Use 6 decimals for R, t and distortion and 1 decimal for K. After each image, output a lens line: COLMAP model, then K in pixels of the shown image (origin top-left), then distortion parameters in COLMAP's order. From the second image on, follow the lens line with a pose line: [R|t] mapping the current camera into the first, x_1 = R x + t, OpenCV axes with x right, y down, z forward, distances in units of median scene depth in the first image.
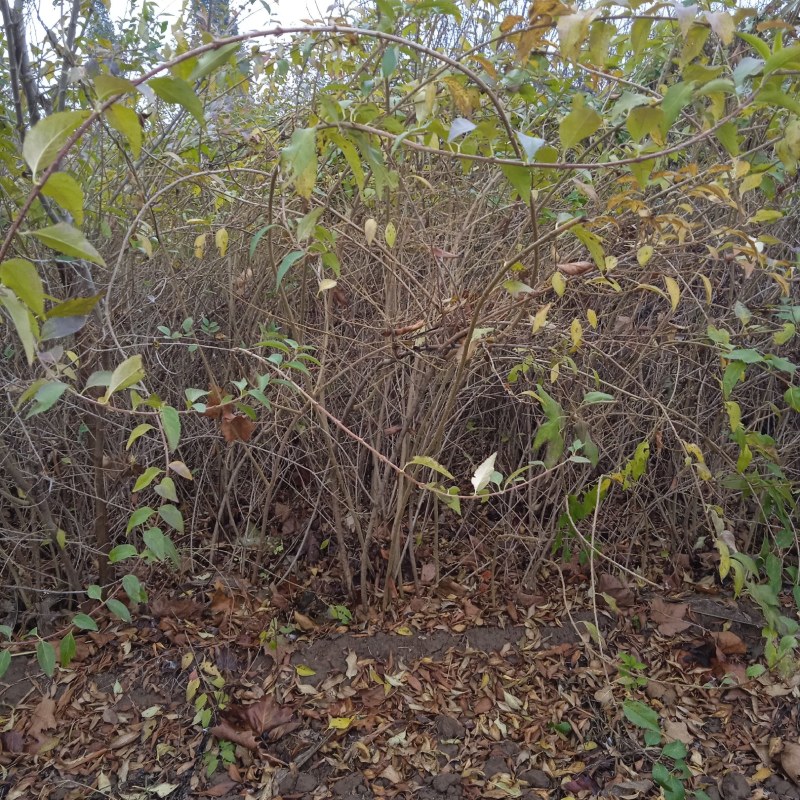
lens RADIAL K [[890.2, 0, 400.0], [0, 890.2, 400.0], [0, 0, 1]] dist [-0.016279, -0.004596]
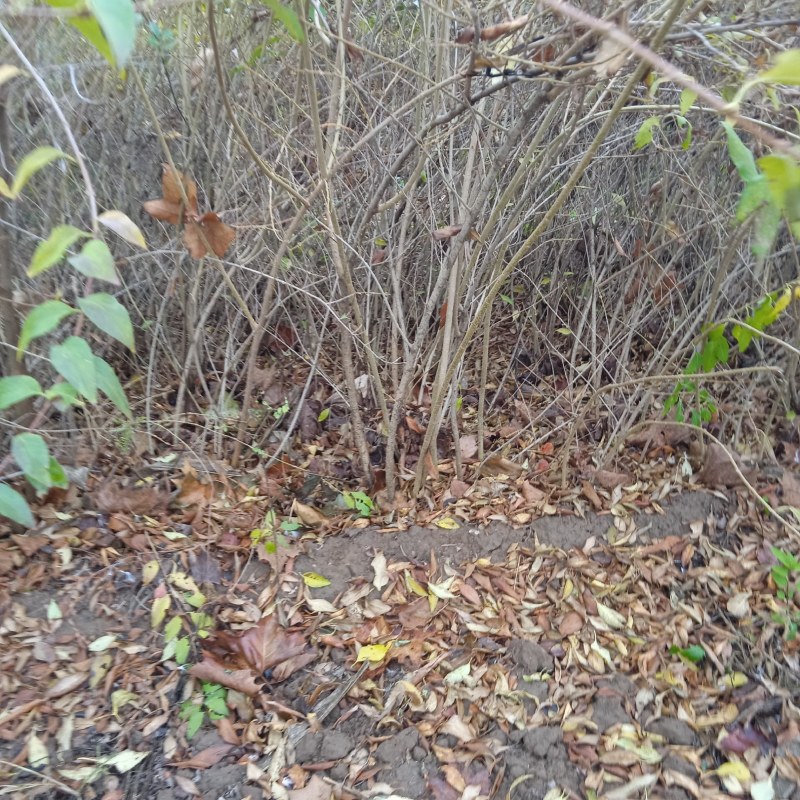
lens RADIAL K [[911.9, 0, 403.5], [0, 911.9, 419.6], [0, 0, 1]] dist [0.064198, -0.178434]
pose [[0.998776, -0.017370, 0.046304, -0.070629], [0.010407, 0.989143, 0.146588, 0.068474], [-0.048347, -0.145927, 0.988113, 0.288524]]
